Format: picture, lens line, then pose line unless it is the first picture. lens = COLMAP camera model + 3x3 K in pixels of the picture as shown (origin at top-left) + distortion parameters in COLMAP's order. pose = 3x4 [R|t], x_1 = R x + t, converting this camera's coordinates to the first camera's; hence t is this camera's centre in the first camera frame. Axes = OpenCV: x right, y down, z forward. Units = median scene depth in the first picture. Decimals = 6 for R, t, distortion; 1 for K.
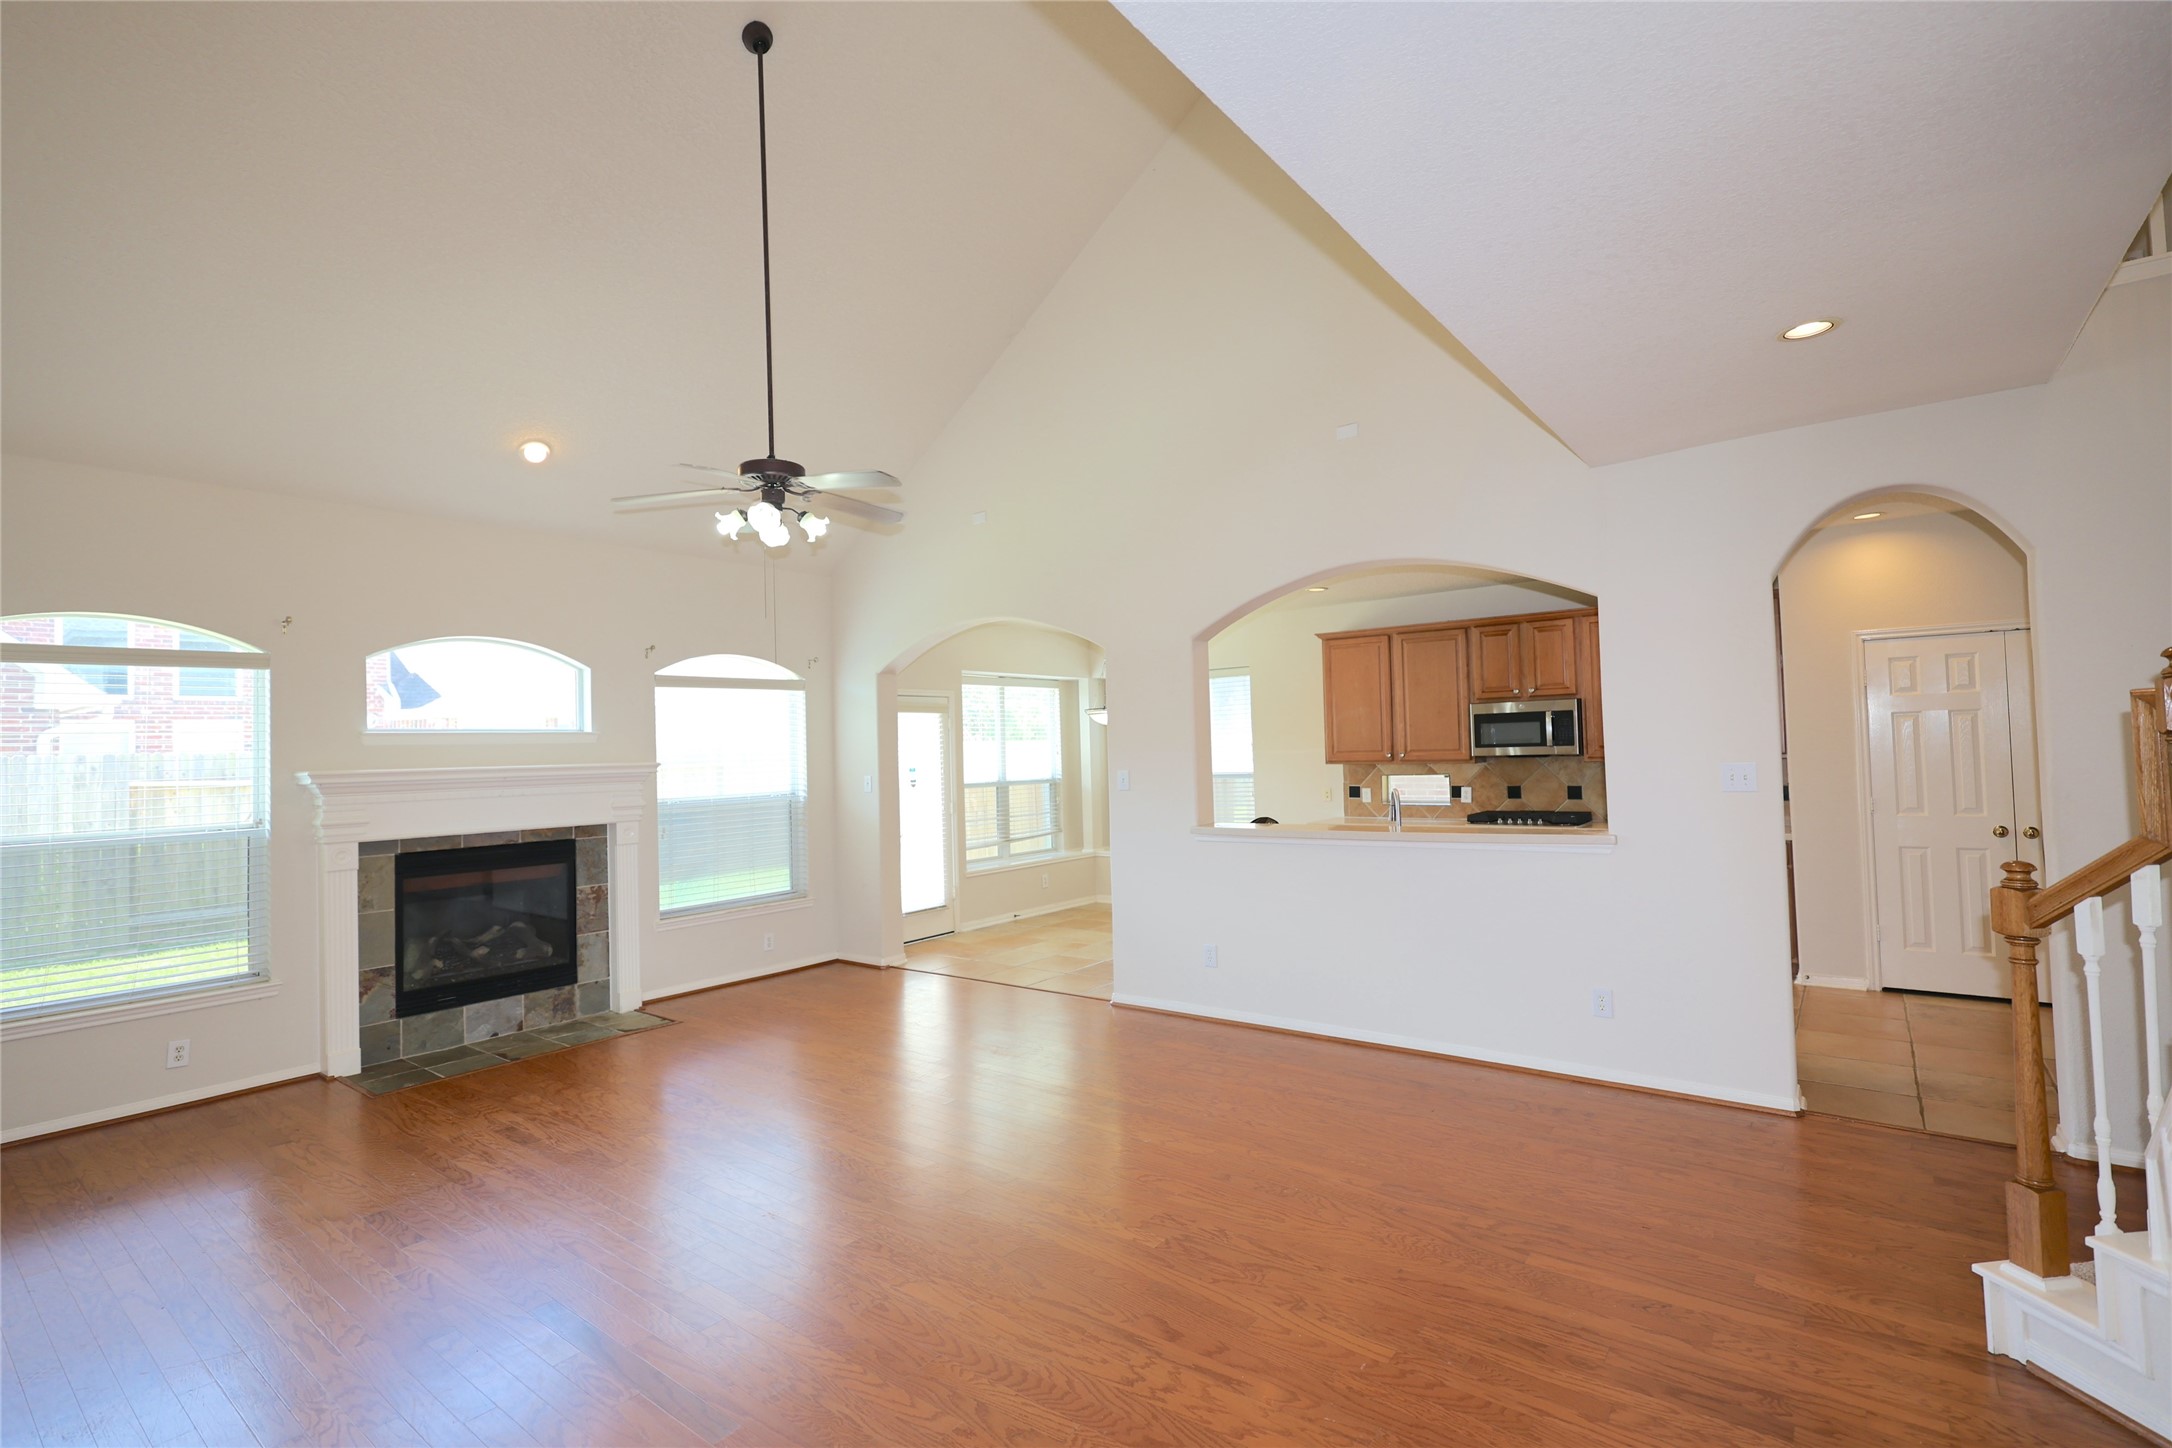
lens RADIAL K [[994.7, 0, 1081.8], [0, 994.7, 715.9], [0, 0, 1]] dist [-0.000507, -0.000298]
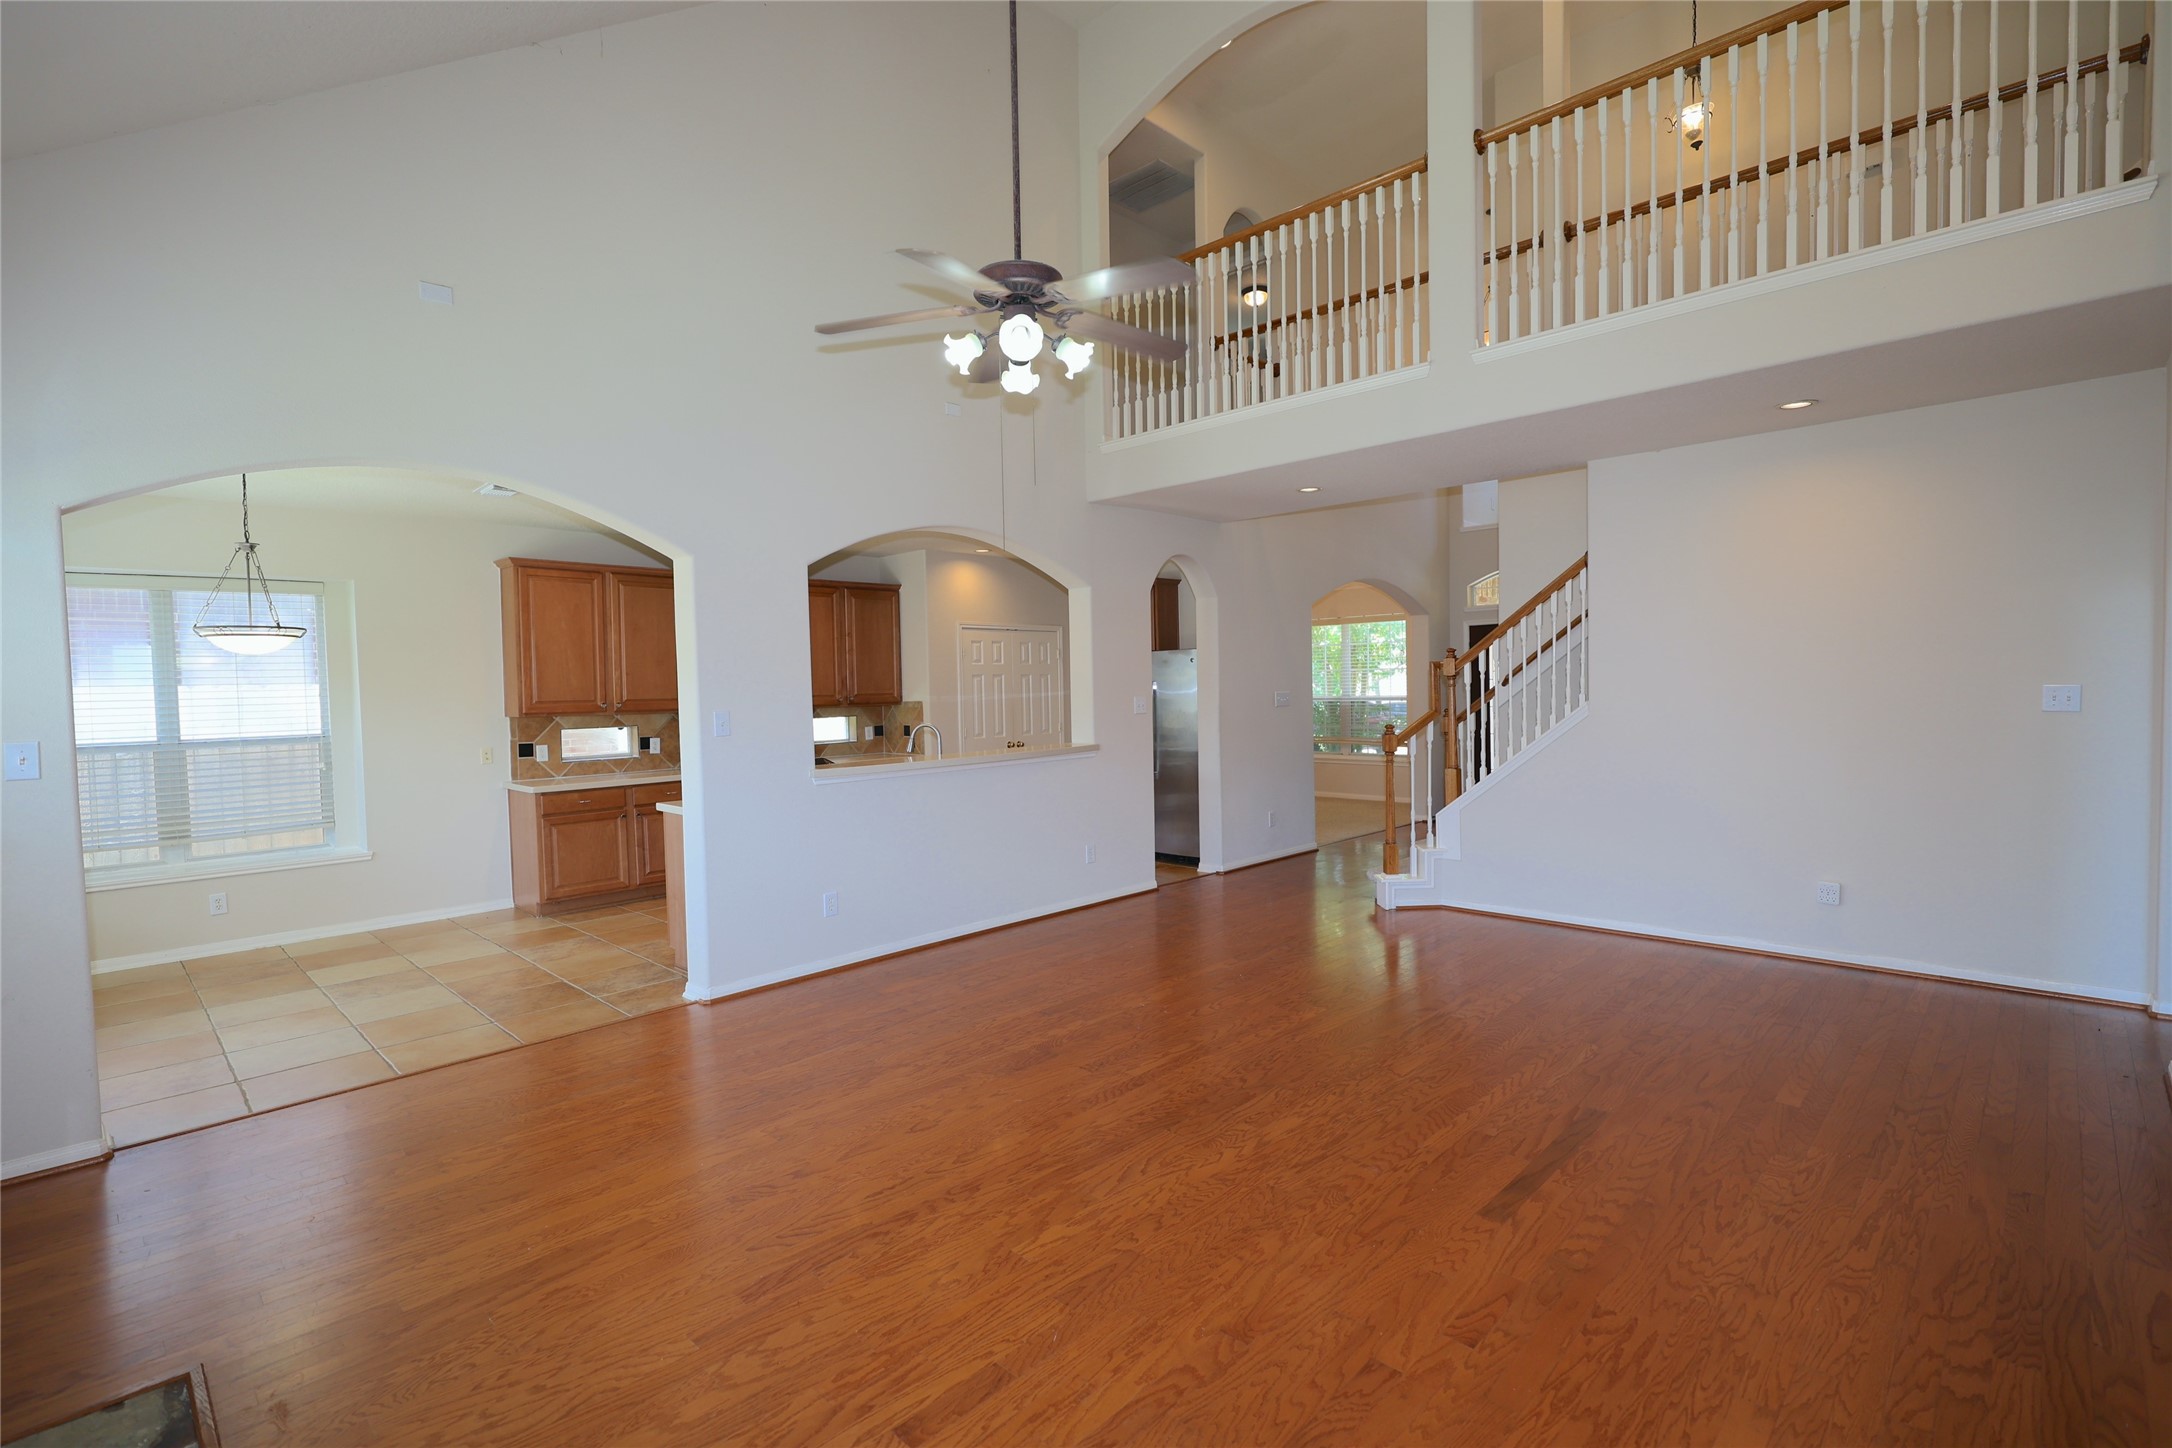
lens RADIAL K [[1031.1, 0, 1086.0], [0, 1031.1, 724.0], [0, 0, 1]] dist [-0.000409, -0.000082]
pose [[0.090664, -0.003339, 0.995876, -0.576172], [-0.010248, 0.999938, 0.004285, 0.049187], [-0.995829, -0.010595, 0.090624, 0.487421]]
